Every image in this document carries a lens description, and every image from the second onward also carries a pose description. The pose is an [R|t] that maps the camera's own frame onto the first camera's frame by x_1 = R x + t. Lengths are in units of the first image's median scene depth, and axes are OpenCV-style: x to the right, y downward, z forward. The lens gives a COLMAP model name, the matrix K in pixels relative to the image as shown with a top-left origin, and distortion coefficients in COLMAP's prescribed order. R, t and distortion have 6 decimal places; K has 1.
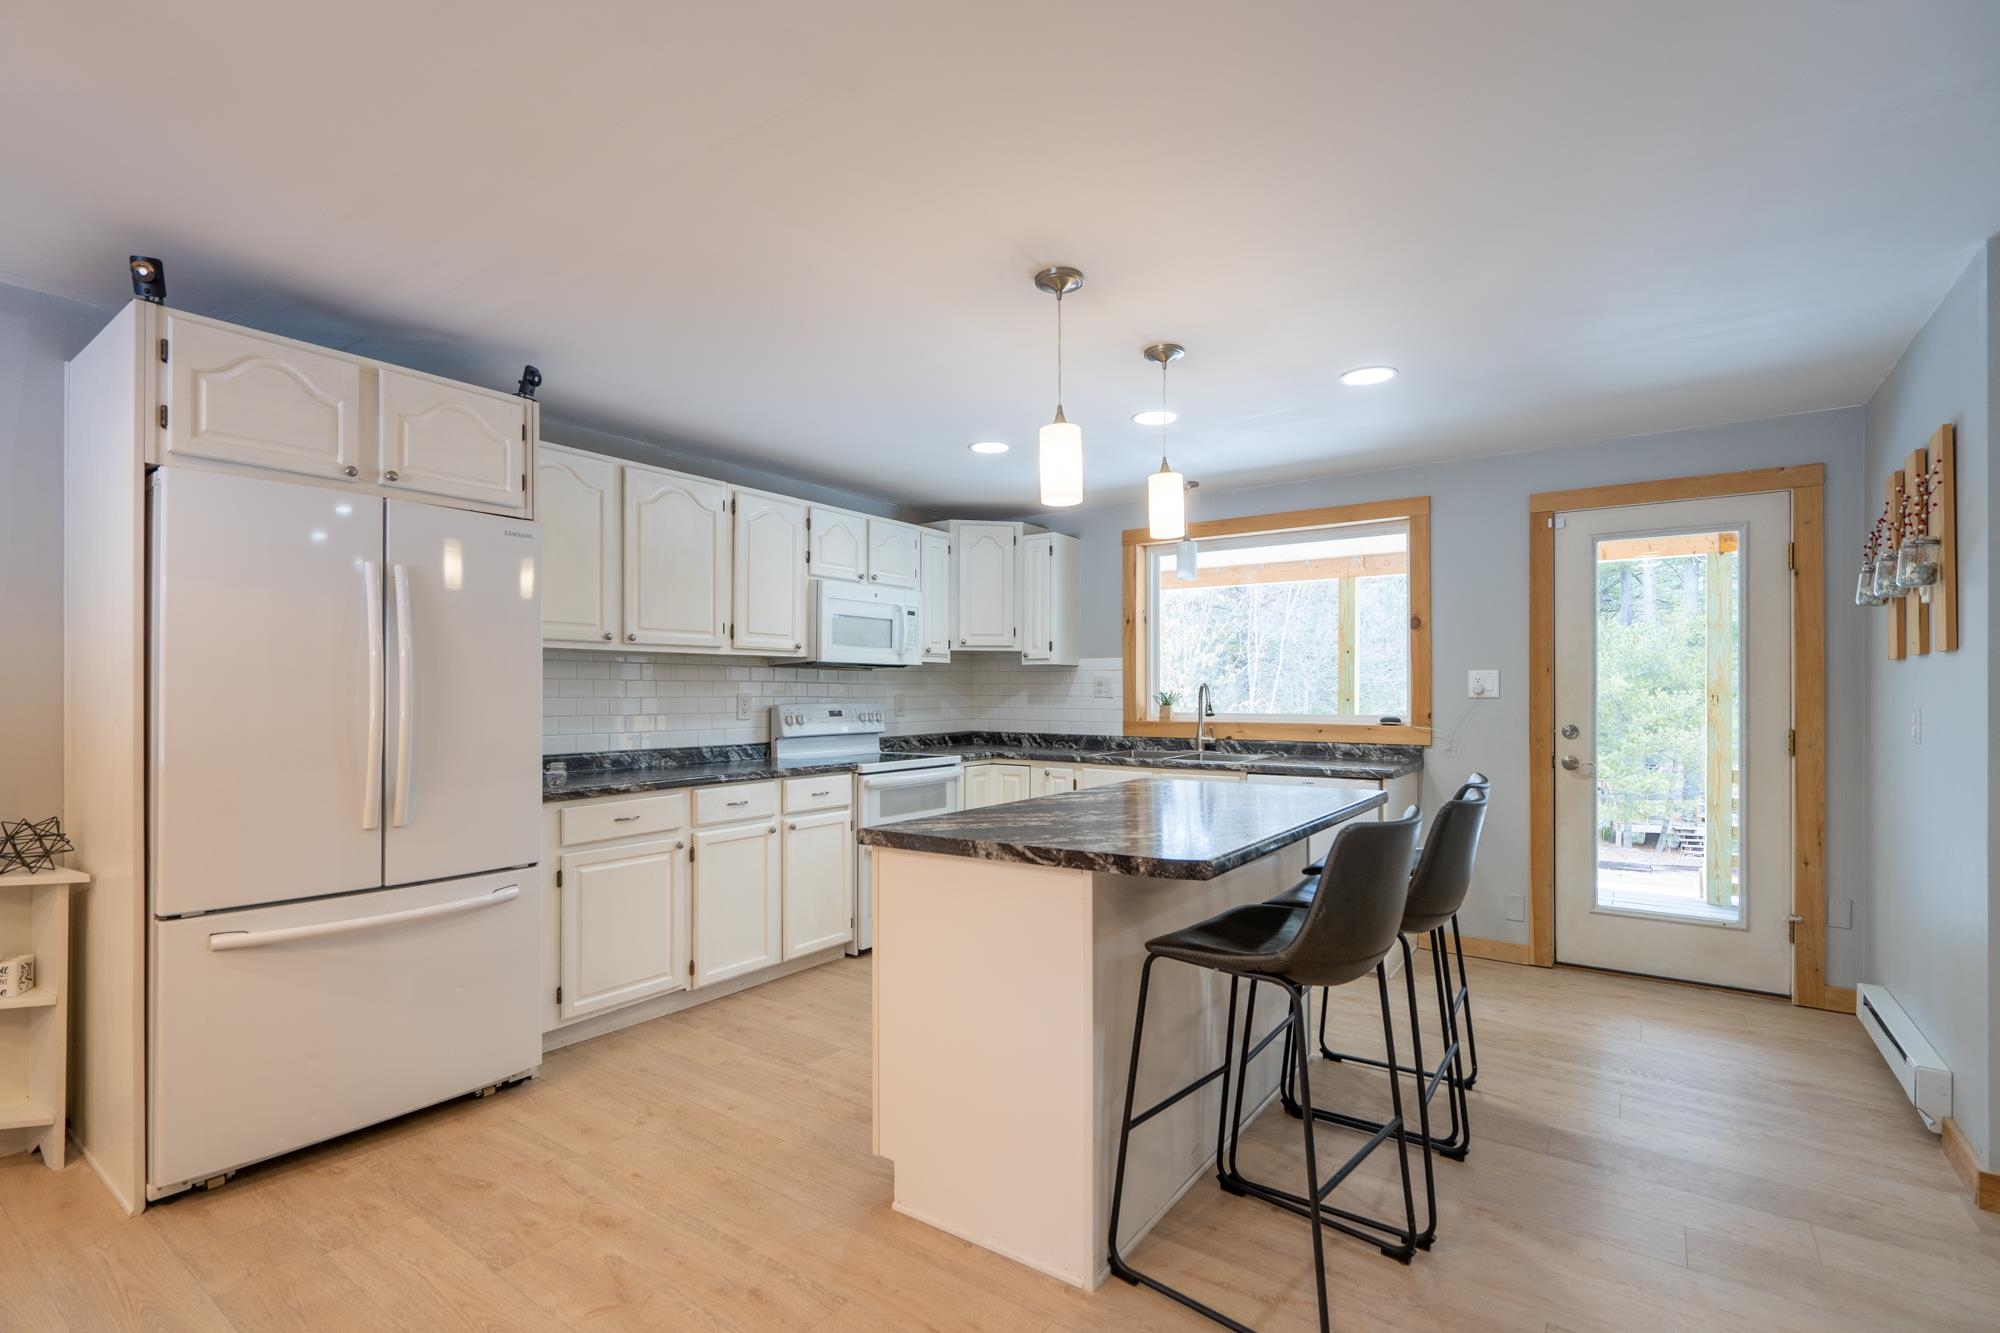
lens RADIAL K [[913.9, 0, 983.7], [0, 913.9, 691.7], [0, 0, 1]] dist [-0.001864, 0.001455]
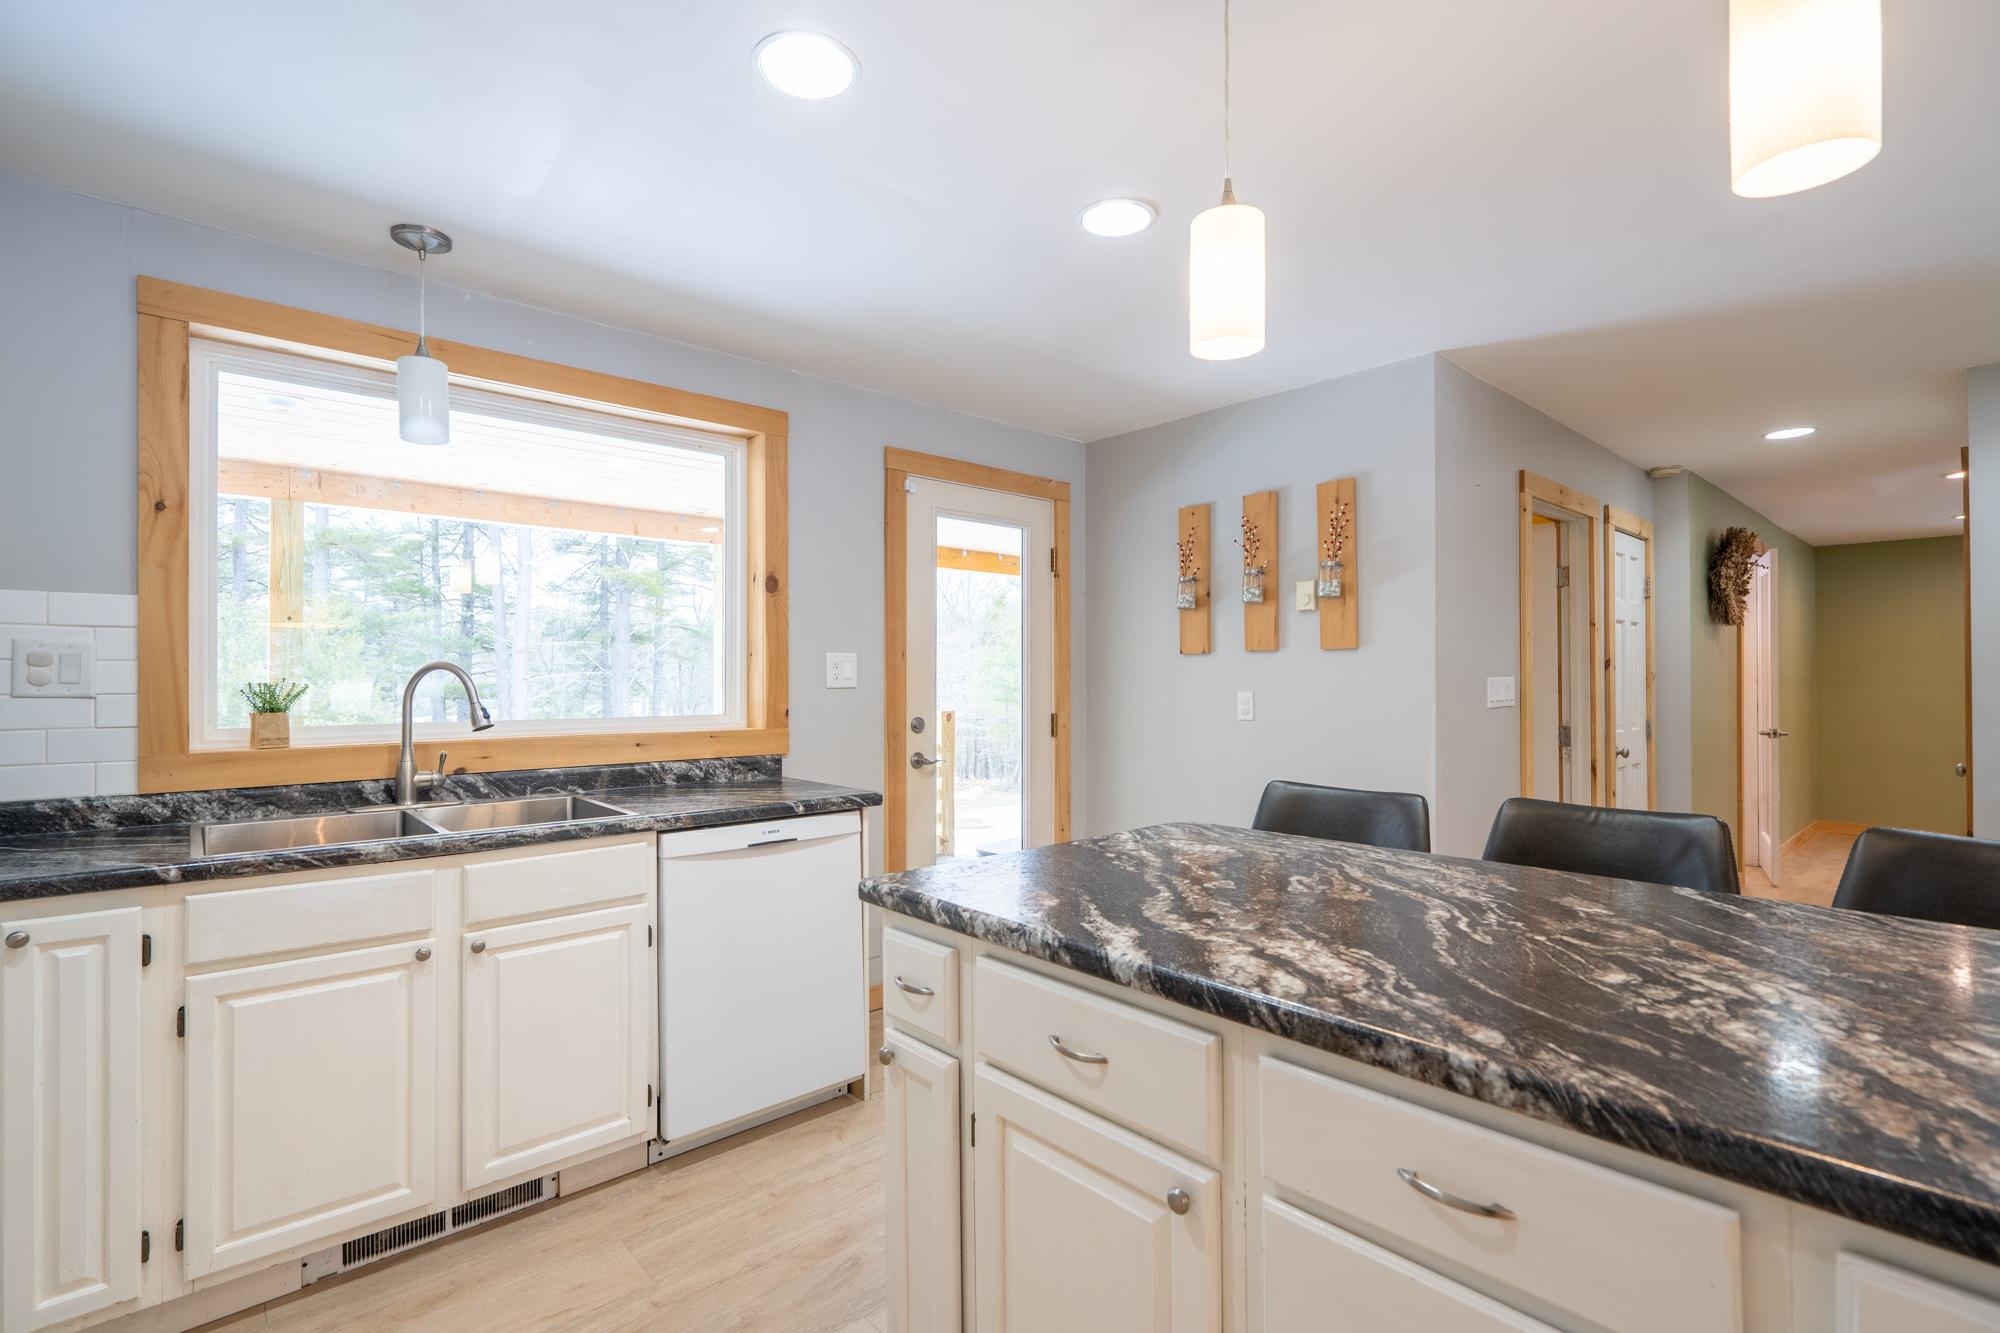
lens RADIAL K [[913.9, 0, 980.0], [0, 913.9, 675.2], [0, 0, 1]] dist [-0.001864, 0.001455]
pose [[0.209669, 0.004587, 0.977762, -0.212409], [0.002560, 0.999983, -0.005240, 0.000348], [-0.977769, 0.003601, 0.209654, 0.761437]]
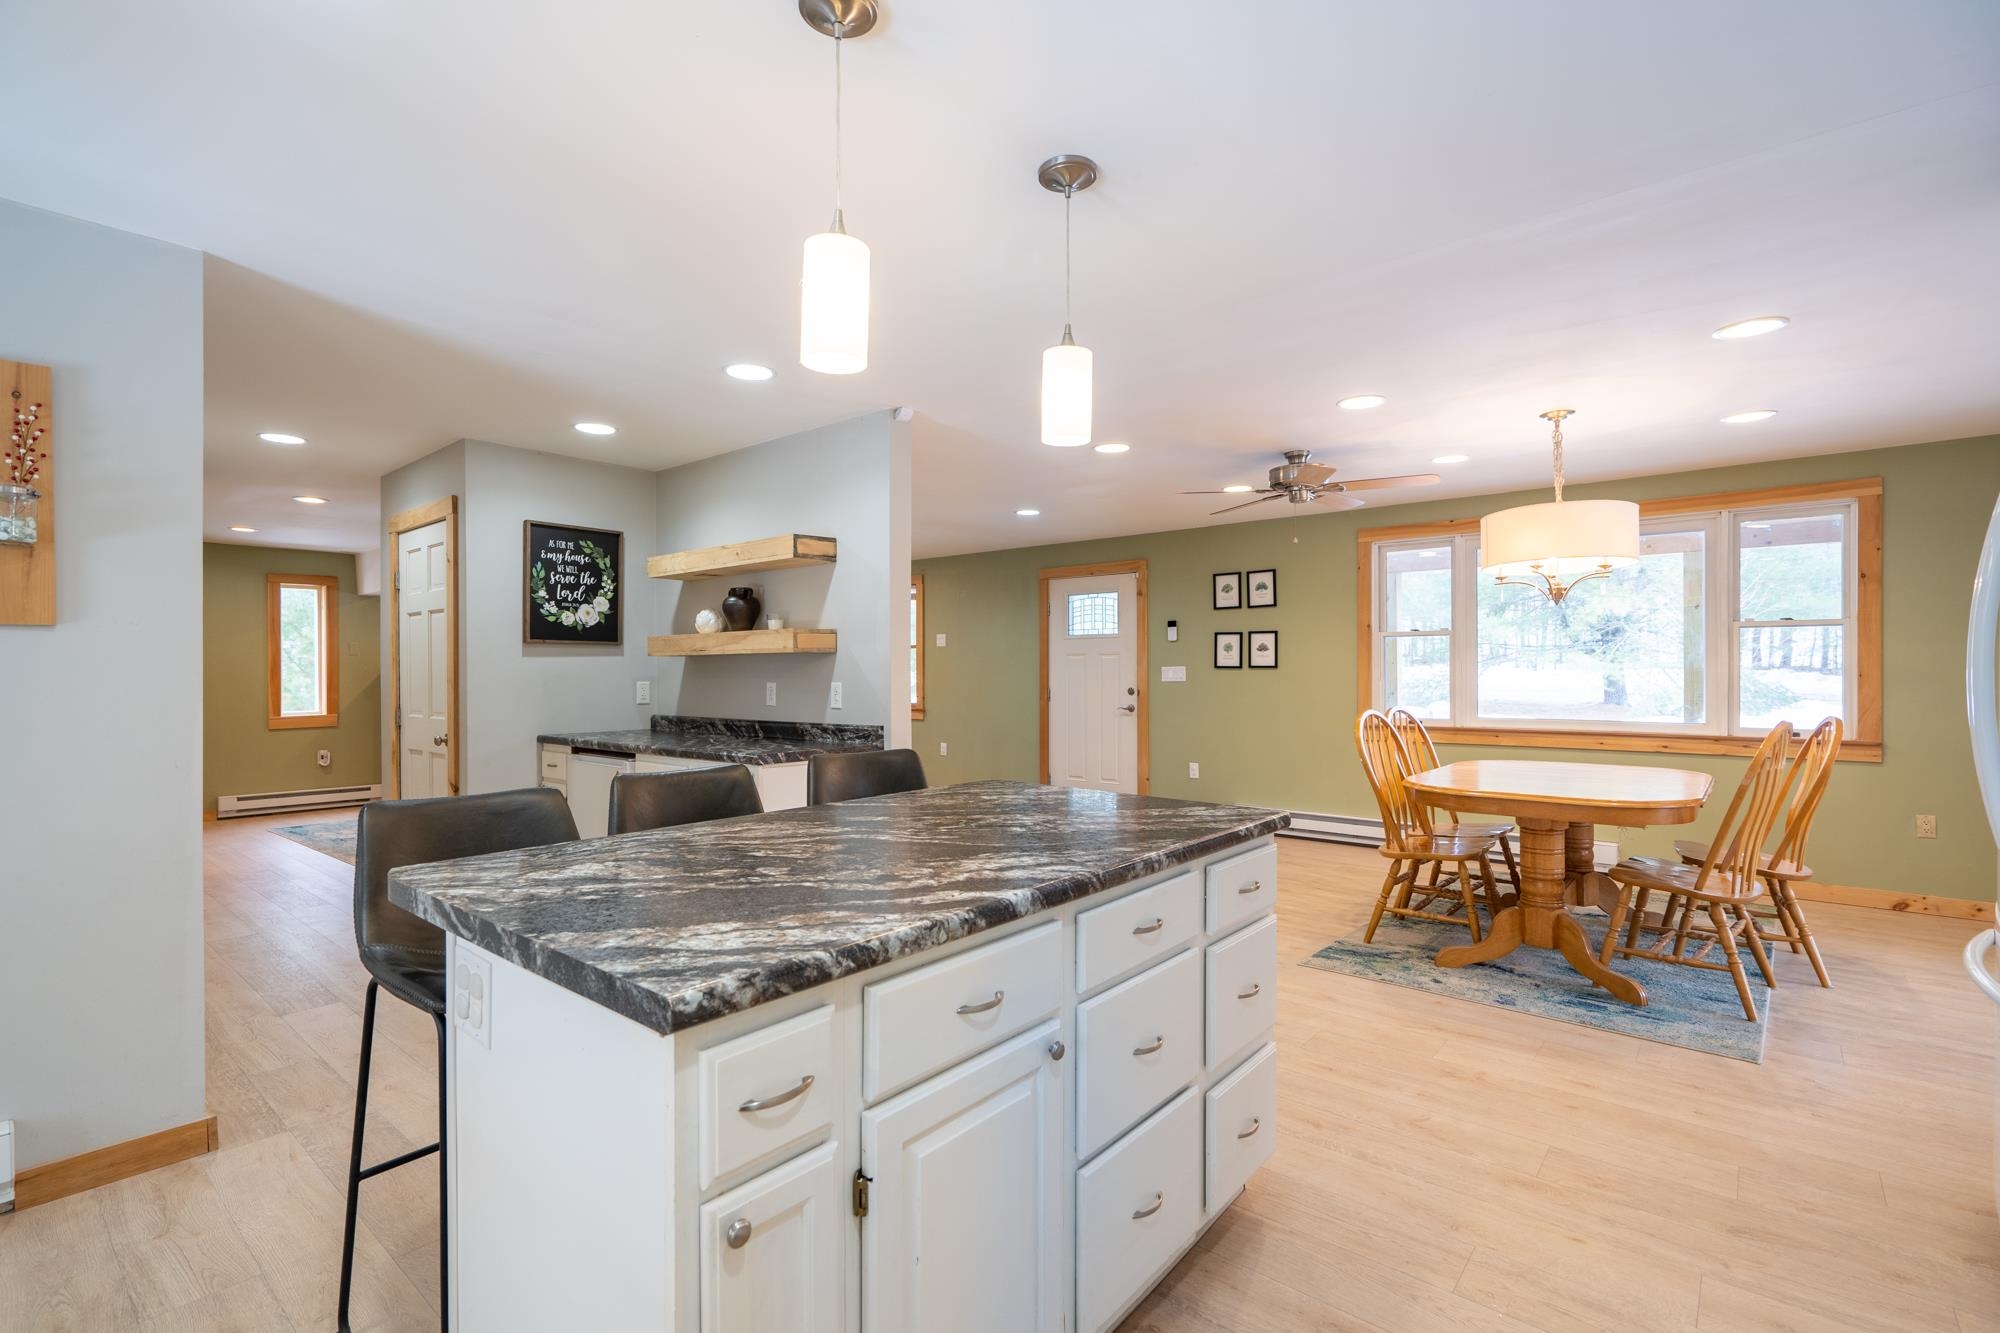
lens RADIAL K [[913.9, 0, 1004.8], [0, 913.9, 674.7], [0, 0, 1]] dist [-0.001864, 0.001455]
pose [[-0.998268, 0.003065, 0.058751, 0.056691], [0.003482, 0.999969, 0.007004, 0.000765], [-0.058728, 0.007197, -0.998248, 1.118262]]
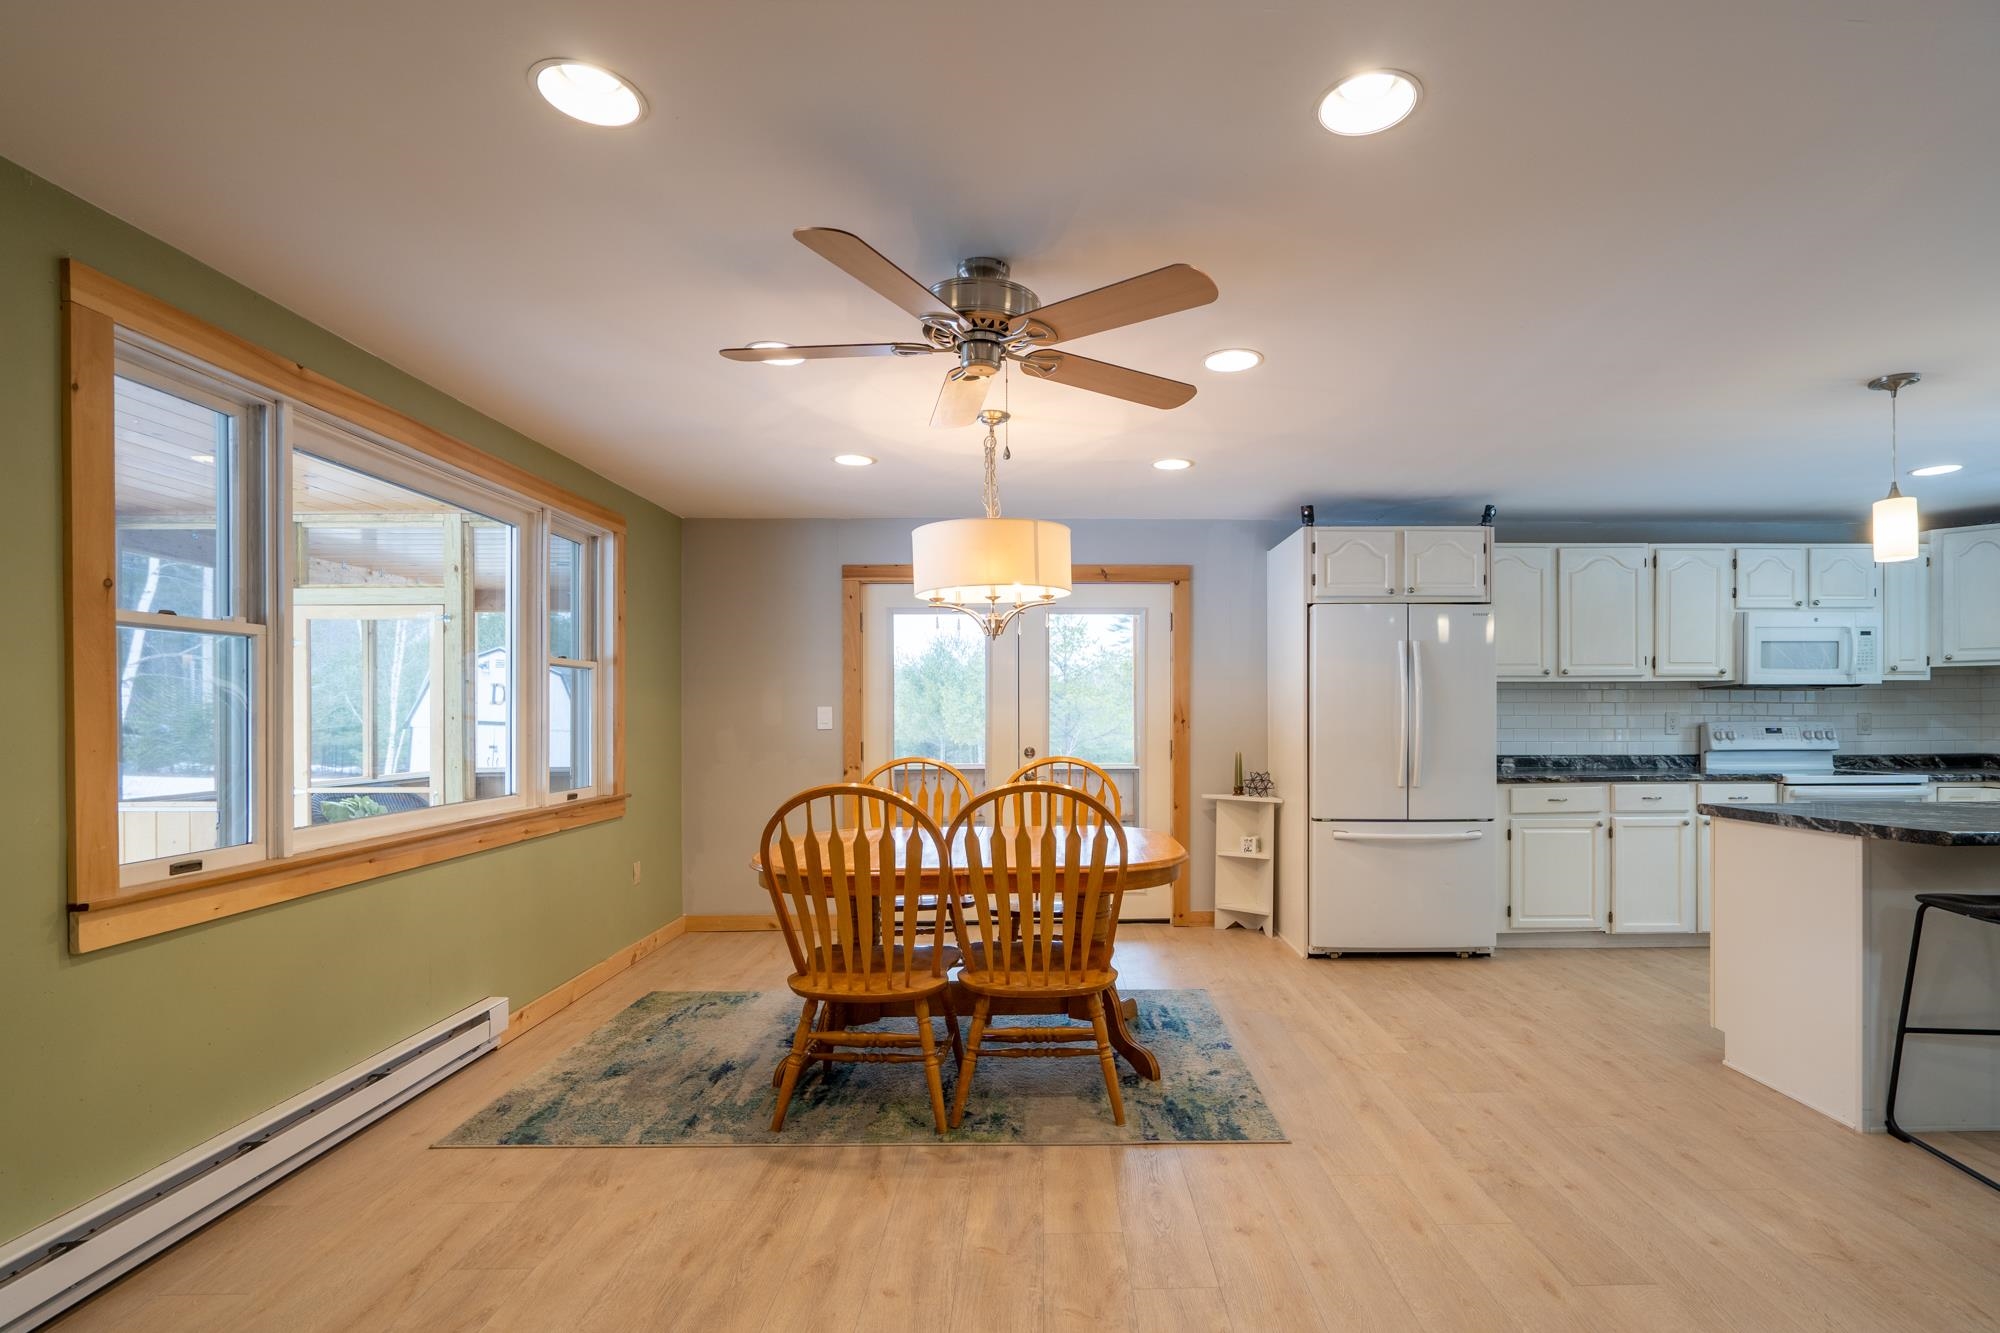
lens RADIAL K [[913.9, 0, 1073.2], [0, 913.9, 713.9], [0, 0, 1]] dist [-0.001864, 0.001455]
pose [[0.610133, -0.000295, -0.792299, 0.237513], [0.002860, 0.999994, 0.001829, -0.000471], [0.792294, -0.003382, 0.610130, -0.400838]]
